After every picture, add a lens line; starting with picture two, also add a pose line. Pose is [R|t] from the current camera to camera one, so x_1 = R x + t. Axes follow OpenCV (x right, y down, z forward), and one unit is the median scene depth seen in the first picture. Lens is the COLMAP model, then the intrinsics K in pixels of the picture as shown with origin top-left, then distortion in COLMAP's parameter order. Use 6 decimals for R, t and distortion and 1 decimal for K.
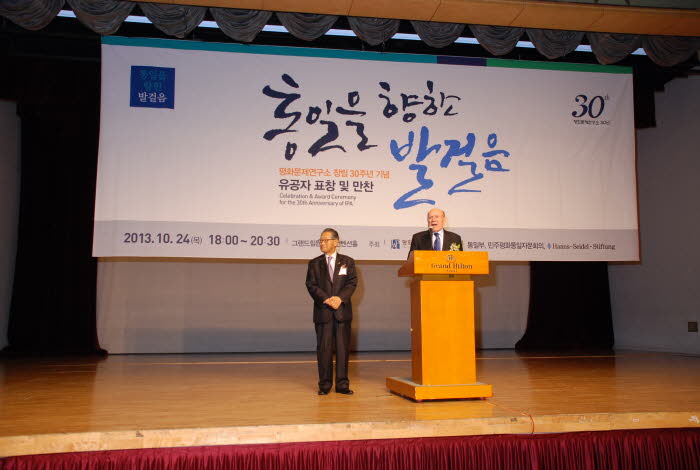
lens RADIAL K [[646.8, 0, 350.0], [0, 646.8, 235.0], [0, 0, 1]] dist [-0.005102, 0.000065]
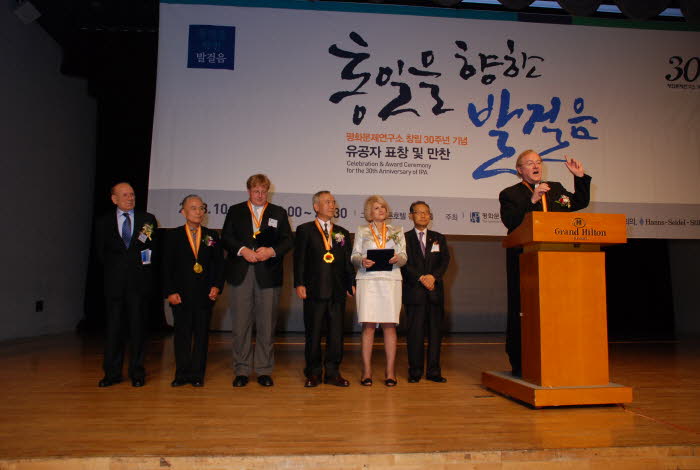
lens RADIAL K [[541.8, 0, 350.0], [0, 541.8, 235.0], [0, 0, 1]] dist [-0.113603, 0.117357]
pose [[0.997201, 0.004708, -0.074616, -0.046524], [-0.003997, 0.999945, 0.009672, 0.031583], [0.074658, -0.009346, 0.997165, 0.238785]]
